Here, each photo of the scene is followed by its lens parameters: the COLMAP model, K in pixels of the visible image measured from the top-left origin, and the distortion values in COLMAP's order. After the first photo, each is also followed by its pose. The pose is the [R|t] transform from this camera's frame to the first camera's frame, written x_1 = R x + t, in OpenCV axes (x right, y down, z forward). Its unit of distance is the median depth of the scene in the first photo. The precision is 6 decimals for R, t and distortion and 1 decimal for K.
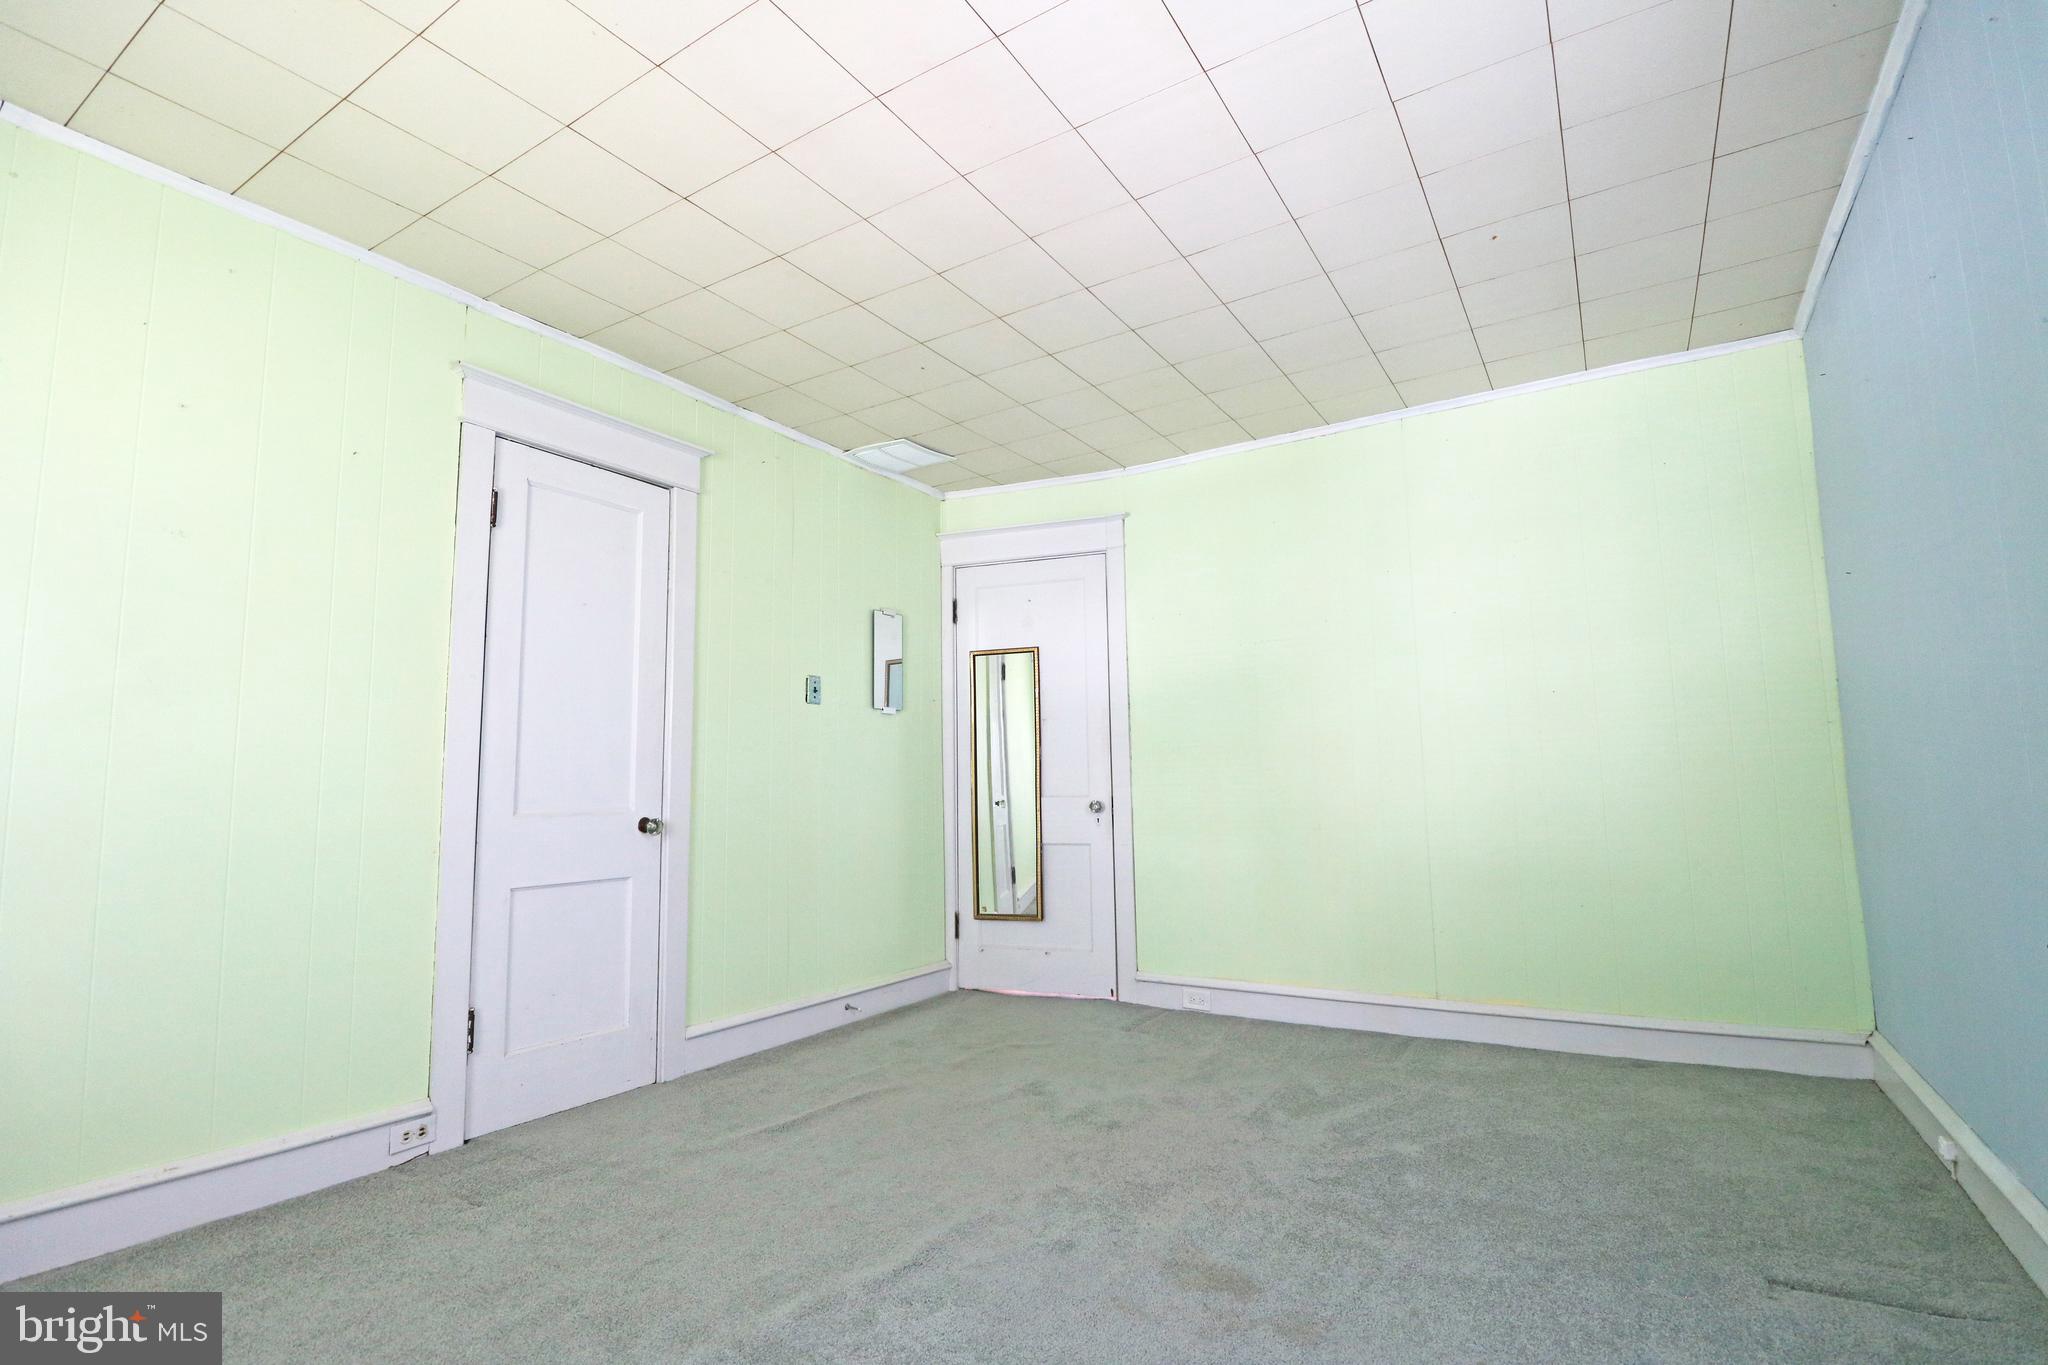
lens RADIAL K [[954.1, 0, 1037.1], [0, 954.1, 682.5], [0, 0, 1]] dist [0.001311, -0.015928]
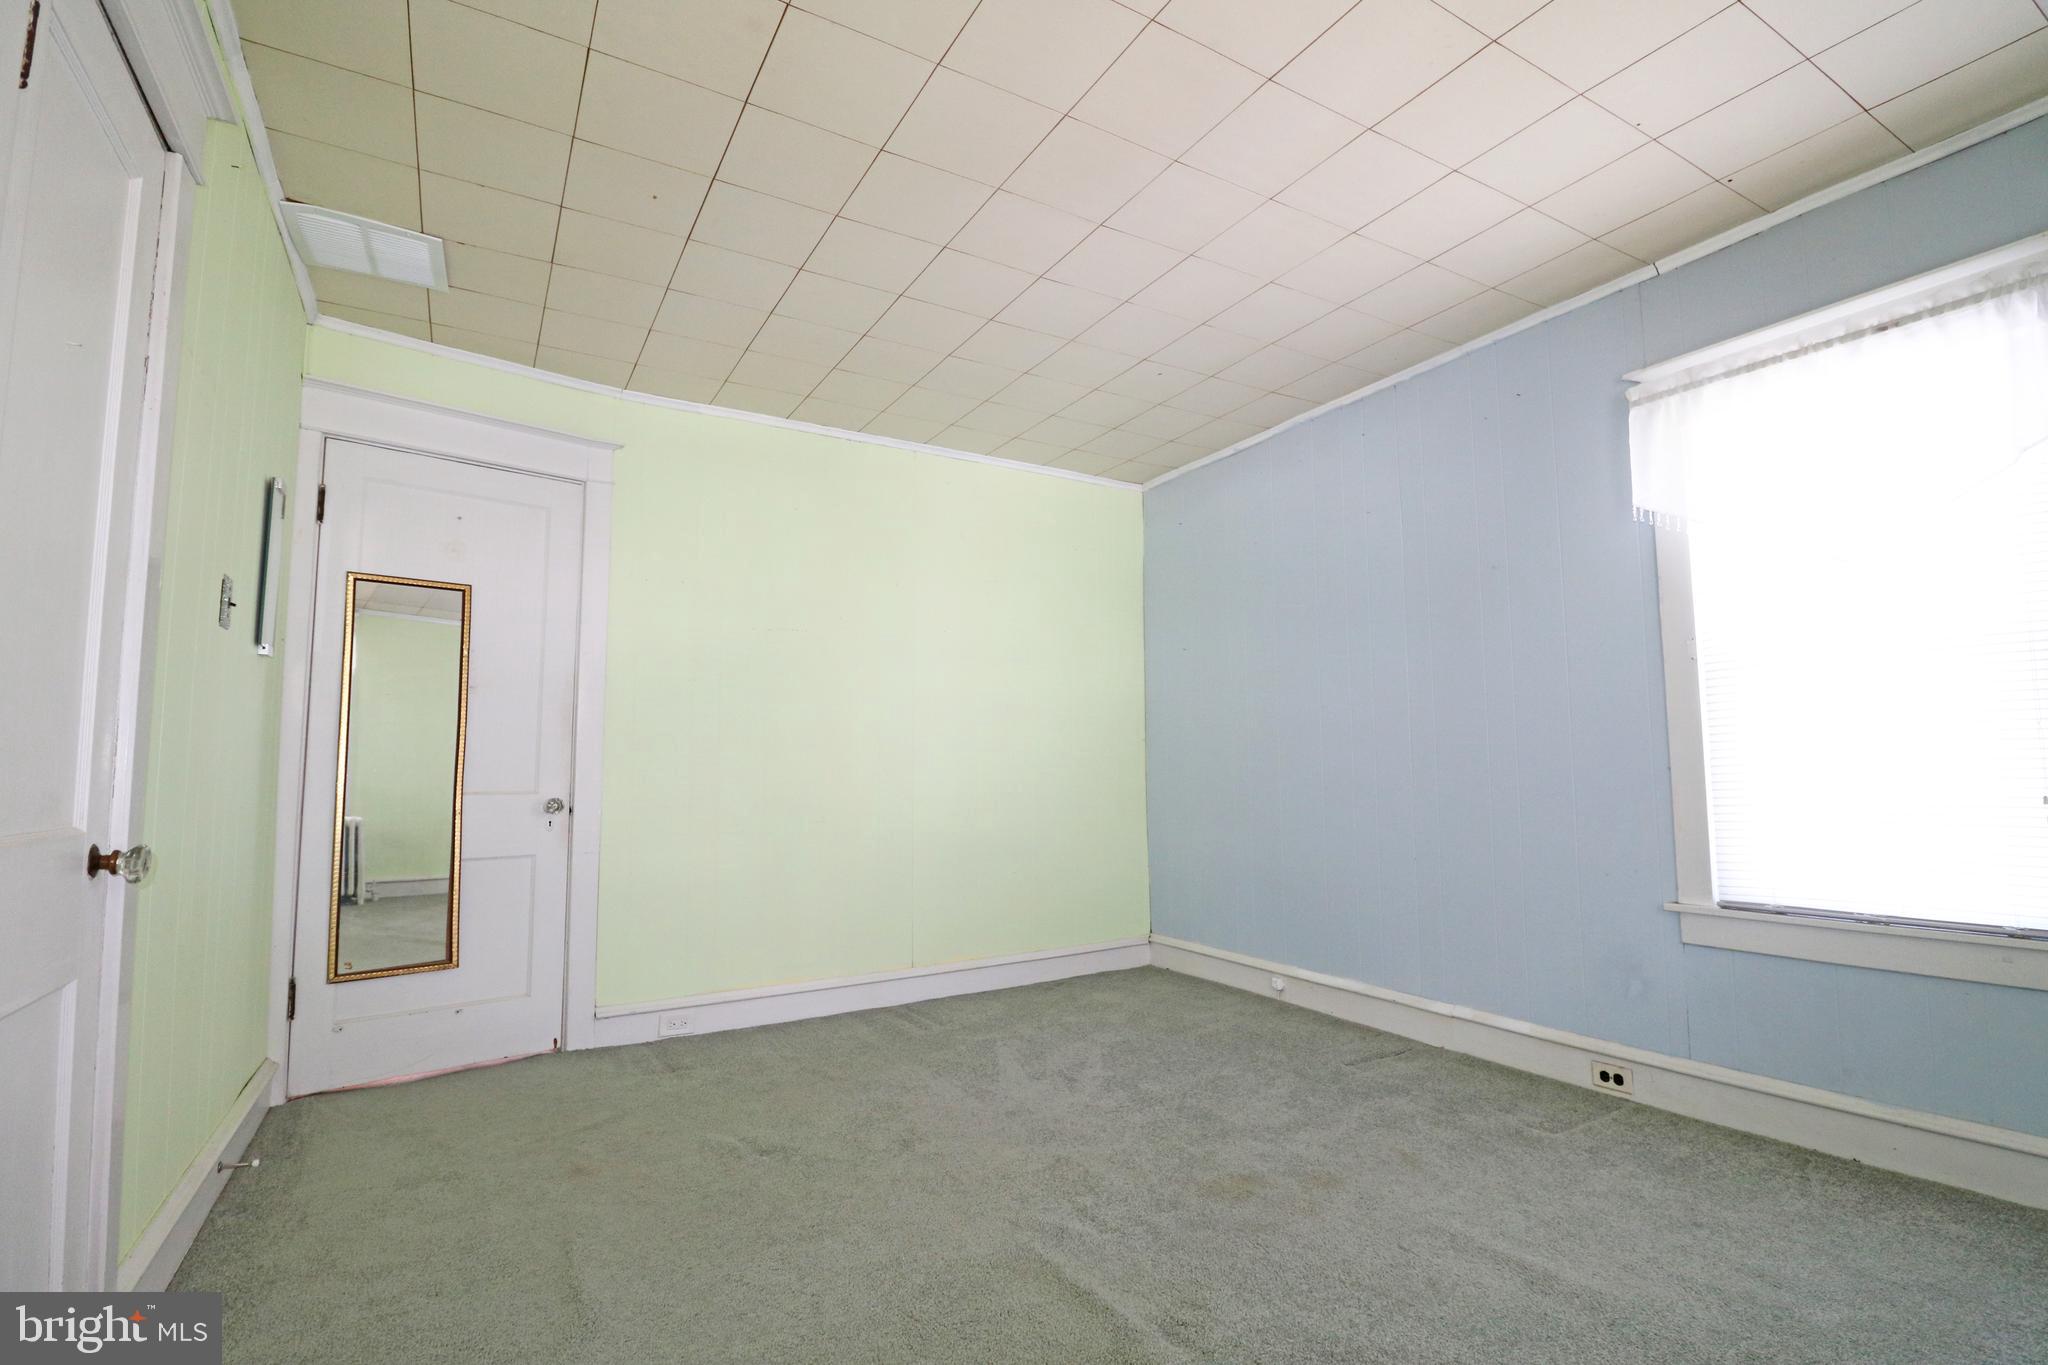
lens RADIAL K [[954.1, 0, 1037.1], [0, 954.1, 682.5], [0, 0, 1]] dist [0.001311, -0.015928]
pose [[0.455621, 0.091806, 0.885427, -0.456119], [-0.097593, 0.993823, -0.052827, 0.033382], [-0.884808, -0.062342, 0.461767, 0.302739]]
